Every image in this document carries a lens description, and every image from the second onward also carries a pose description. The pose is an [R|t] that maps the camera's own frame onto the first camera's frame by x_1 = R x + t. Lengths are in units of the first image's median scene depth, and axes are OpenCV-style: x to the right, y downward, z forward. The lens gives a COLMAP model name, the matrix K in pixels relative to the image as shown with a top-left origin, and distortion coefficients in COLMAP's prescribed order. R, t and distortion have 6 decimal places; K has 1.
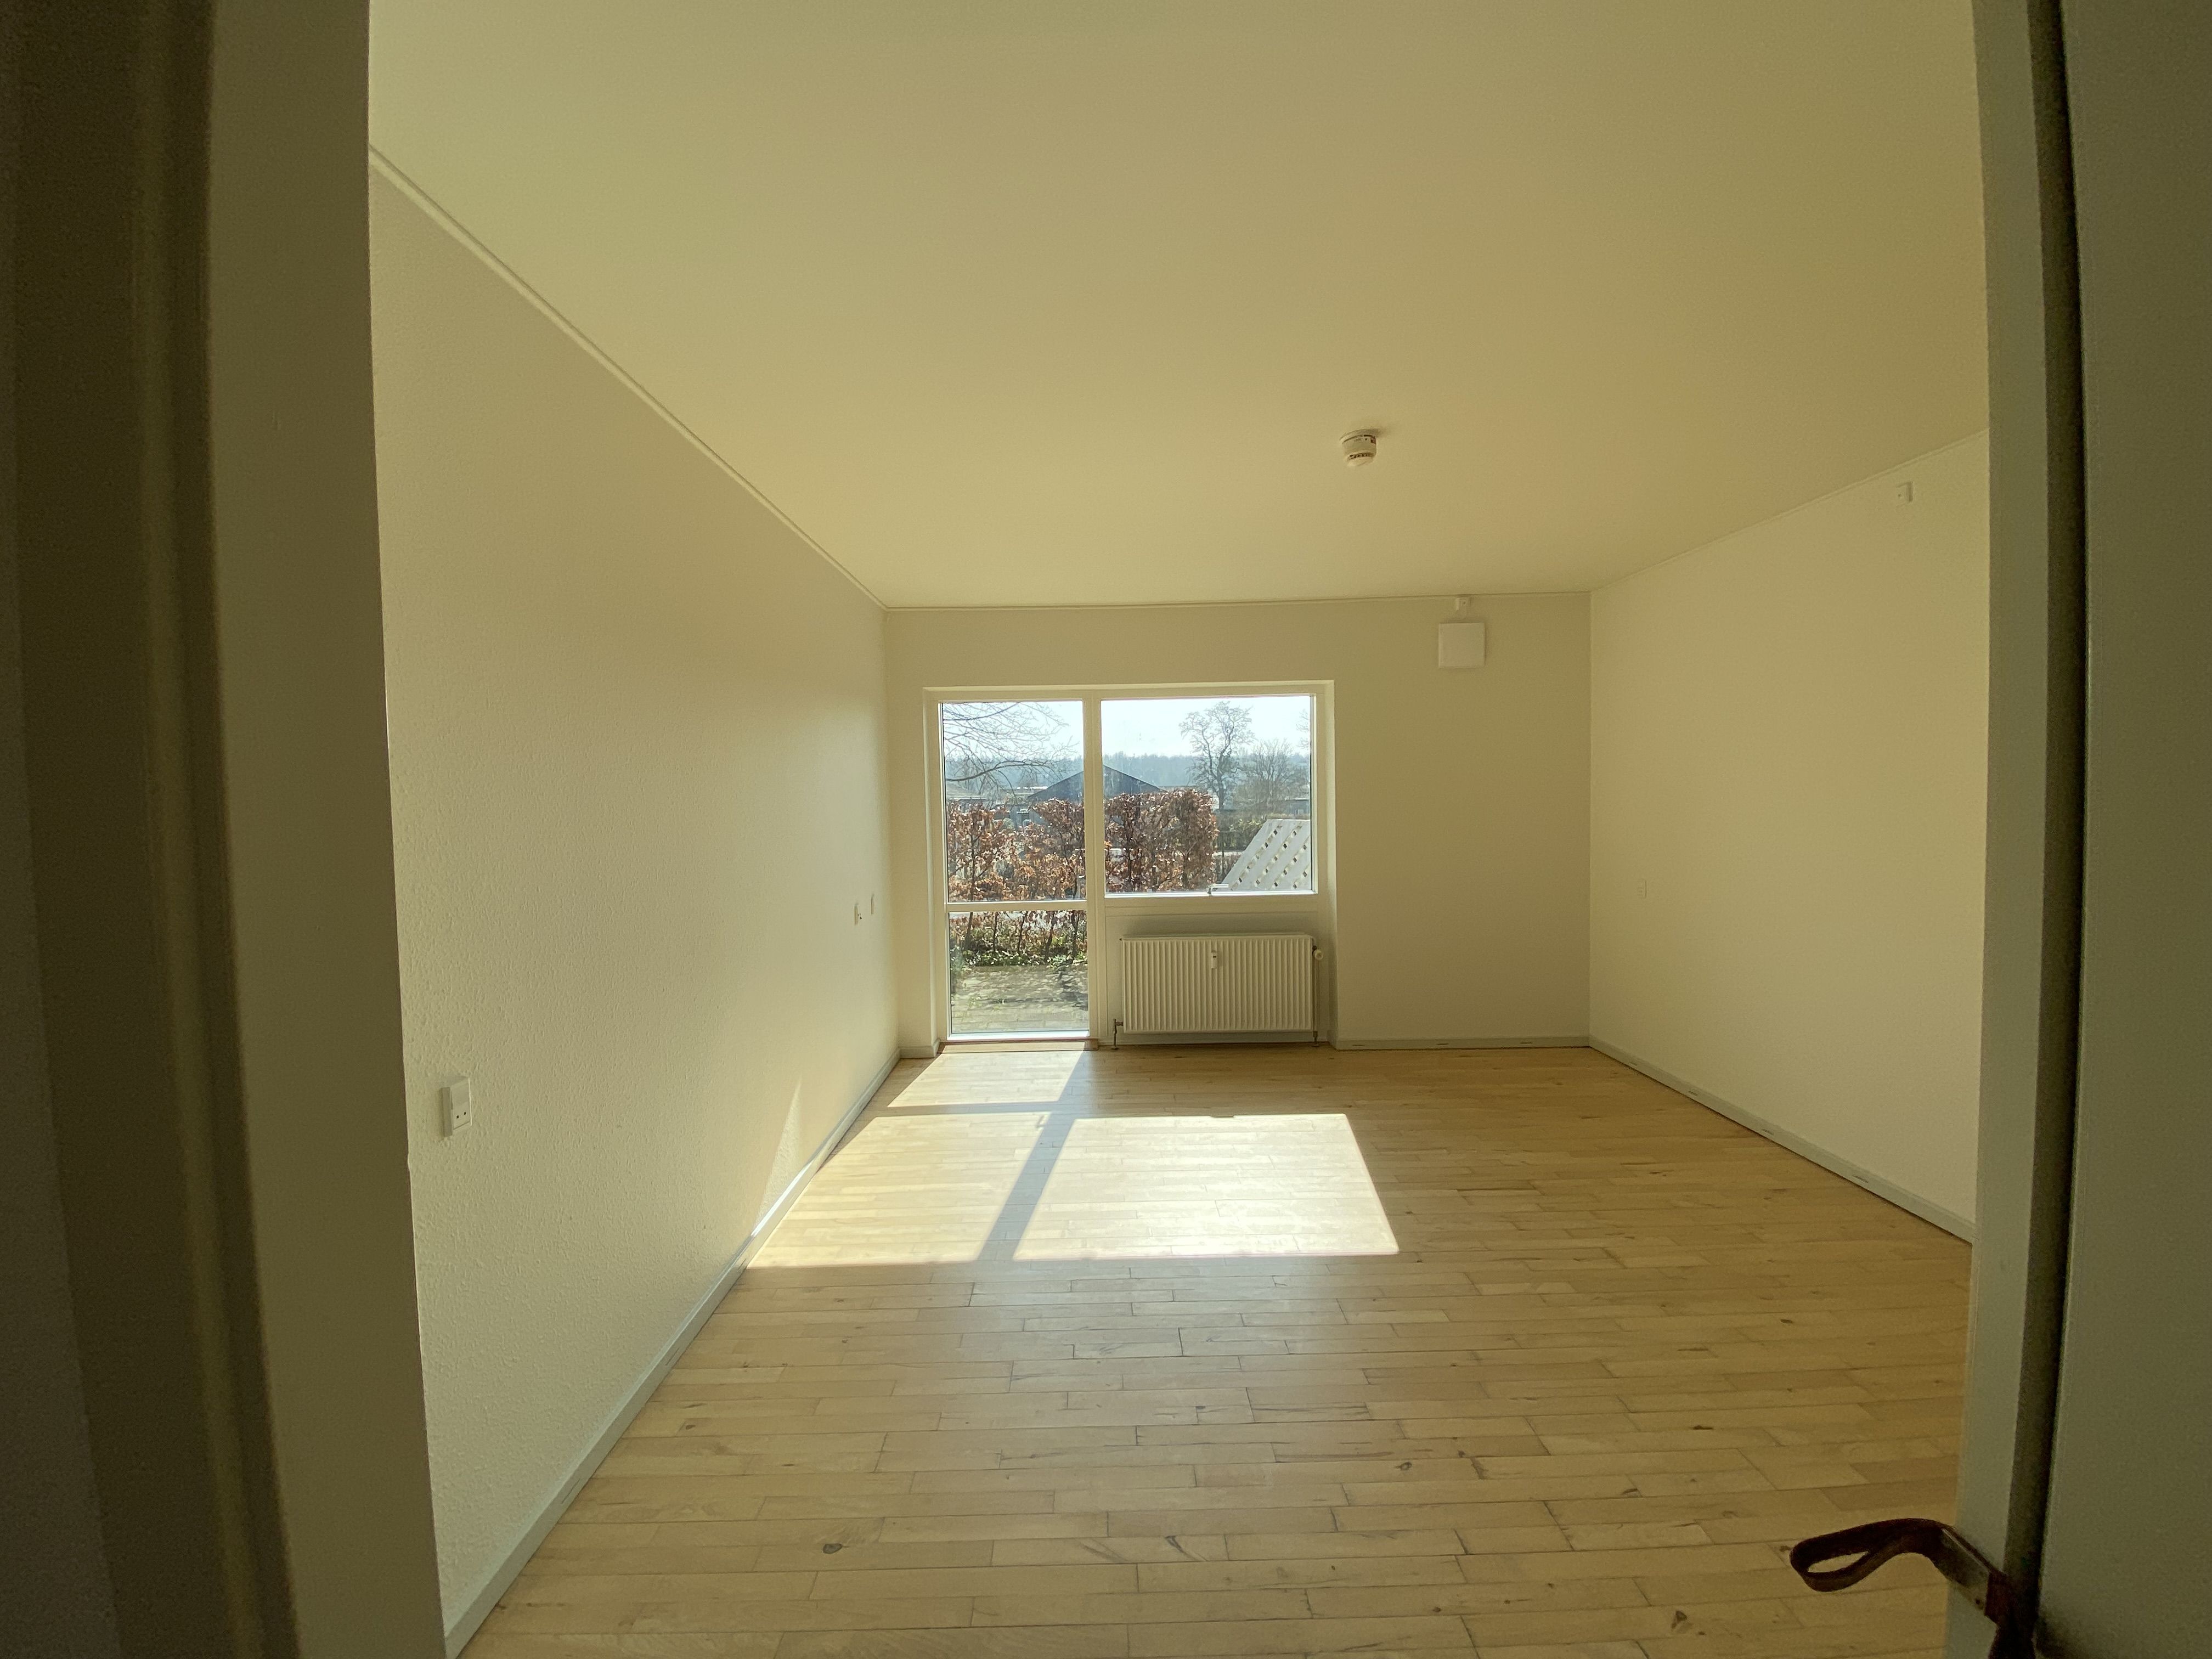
lens RADIAL K [[893.6, 0, 1106.0], [0, 893.6, 829.5], [0, 0, 1]] dist [0.027087, -0.023770]
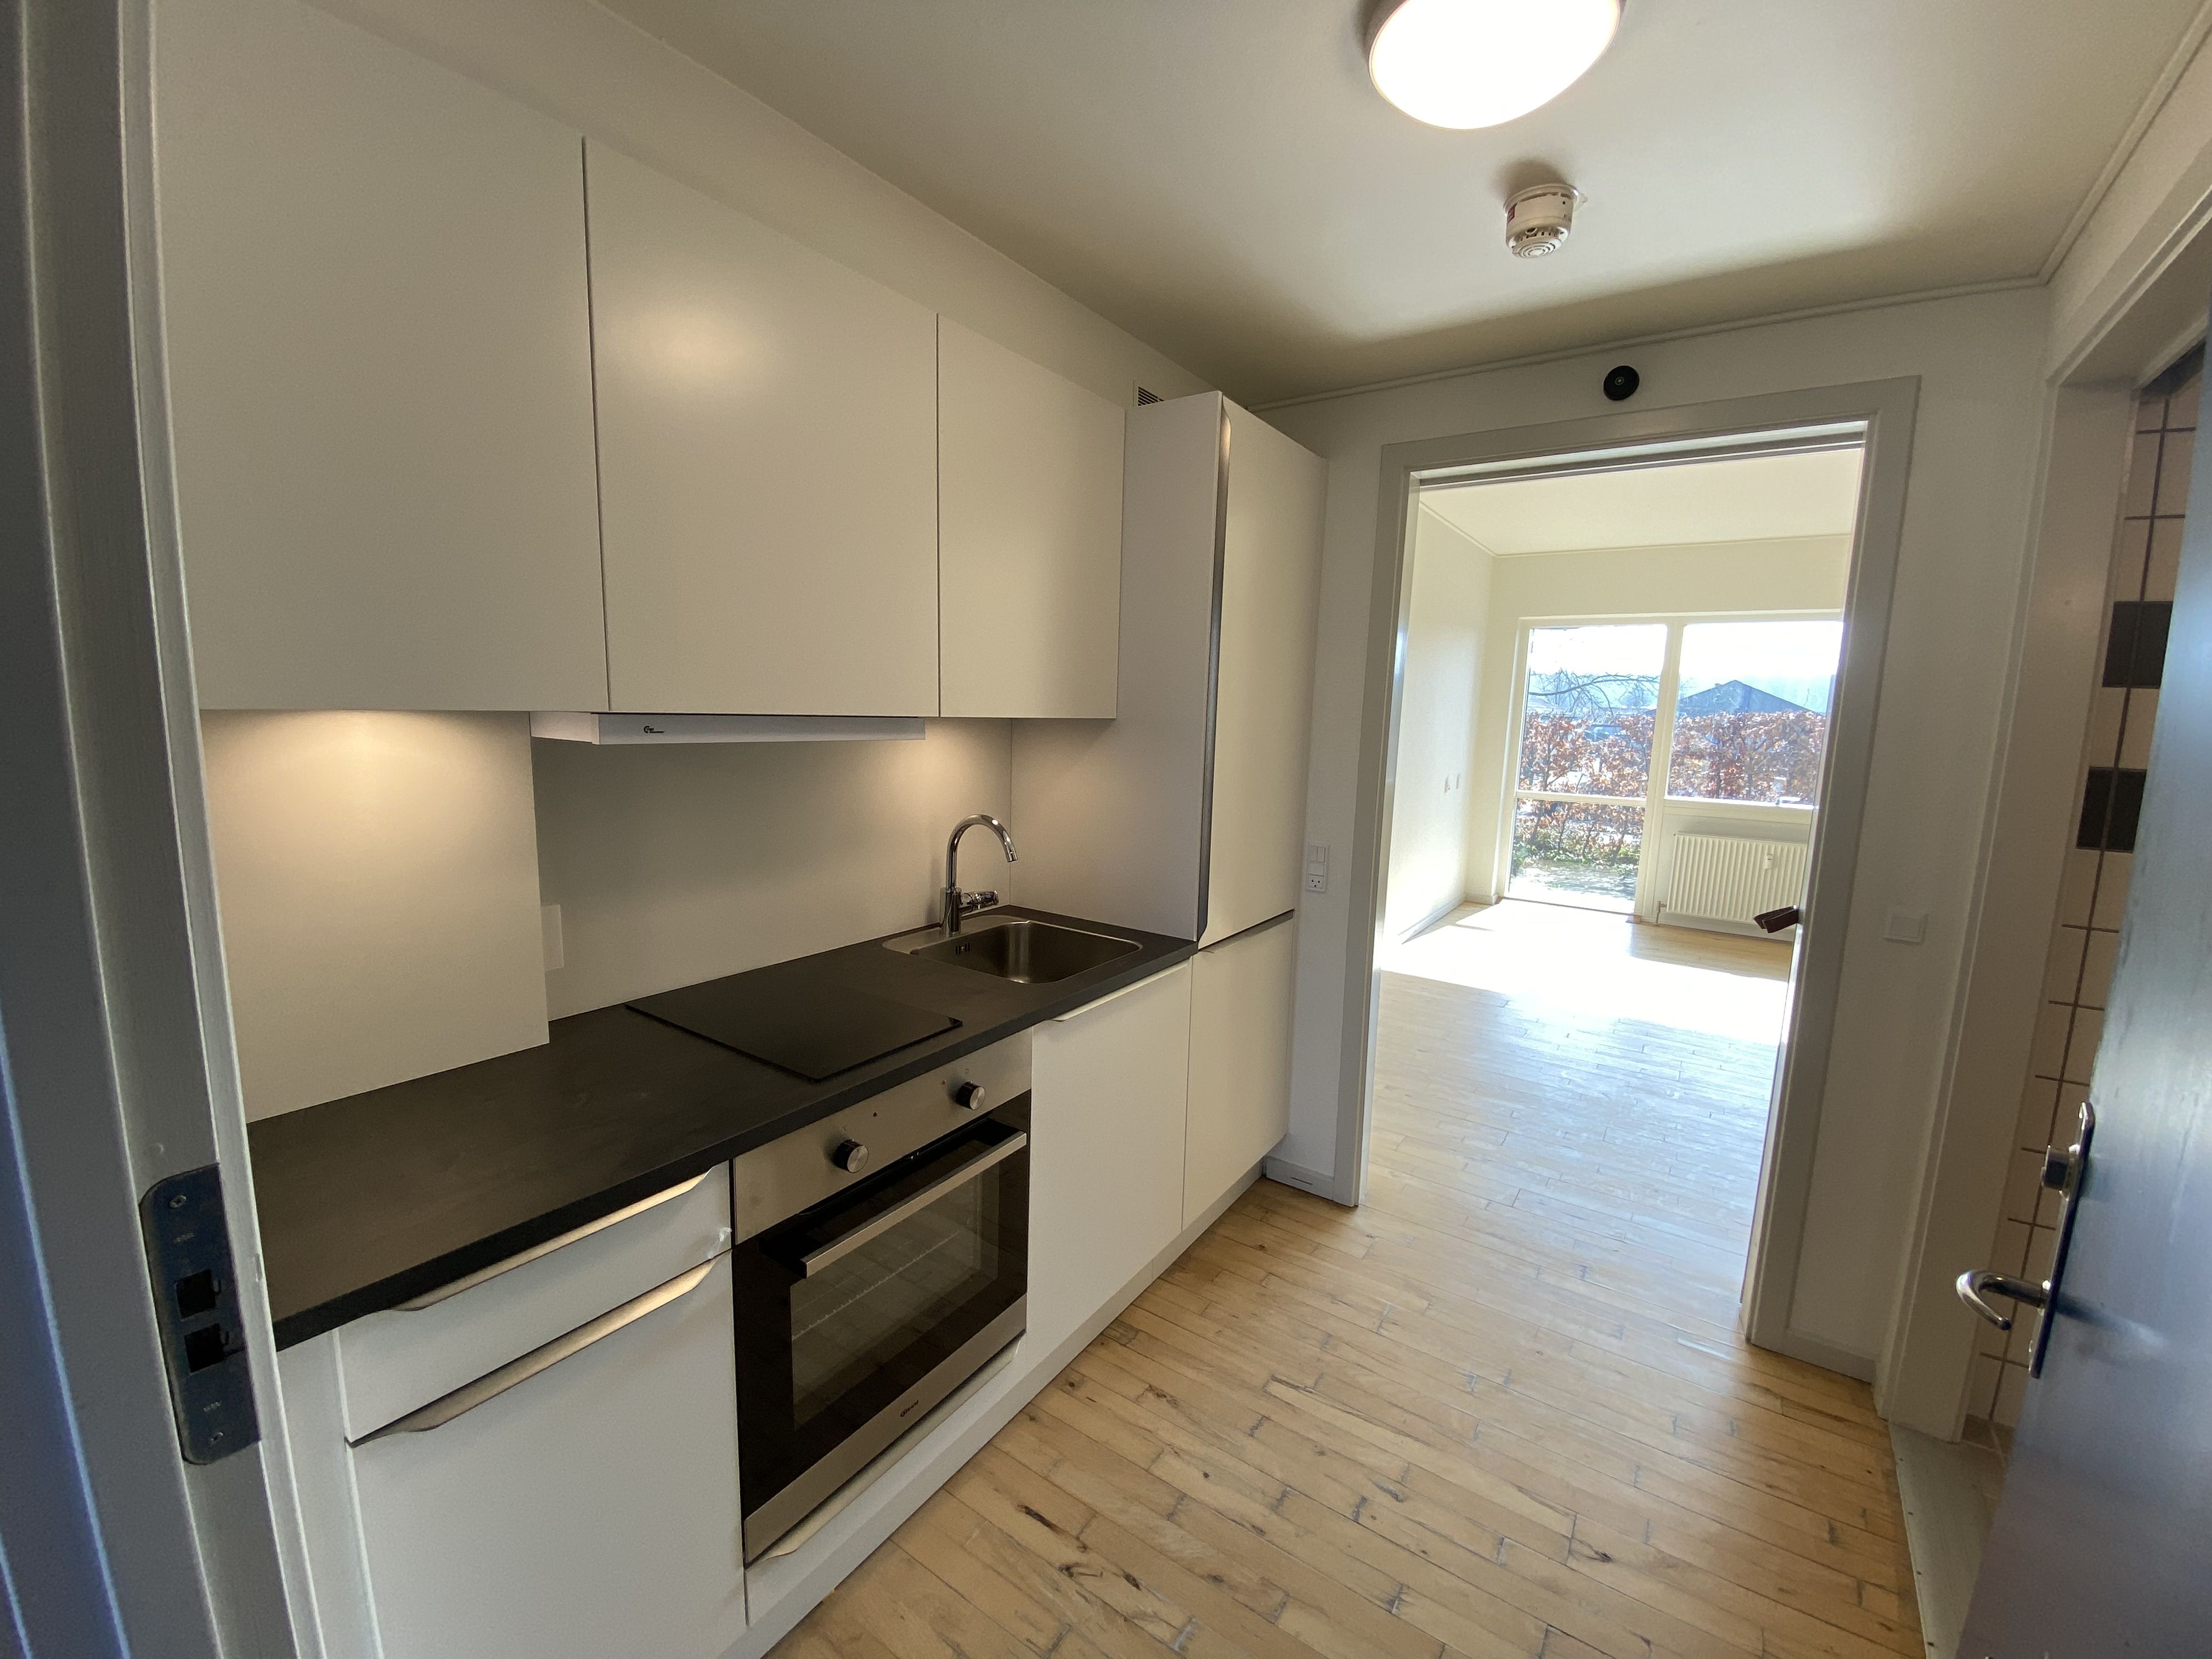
lens RADIAL K [[893.6, 0, 1106.0], [0, 893.6, 829.5], [0, 0, 1]] dist [0.027087, -0.023770]
pose [[0.815218, 0.121774, -0.566207, 0.076284], [-0.065409, 0.990749, 0.118905, 0.025214], [0.575449, -0.059899, 0.815641, -0.385702]]
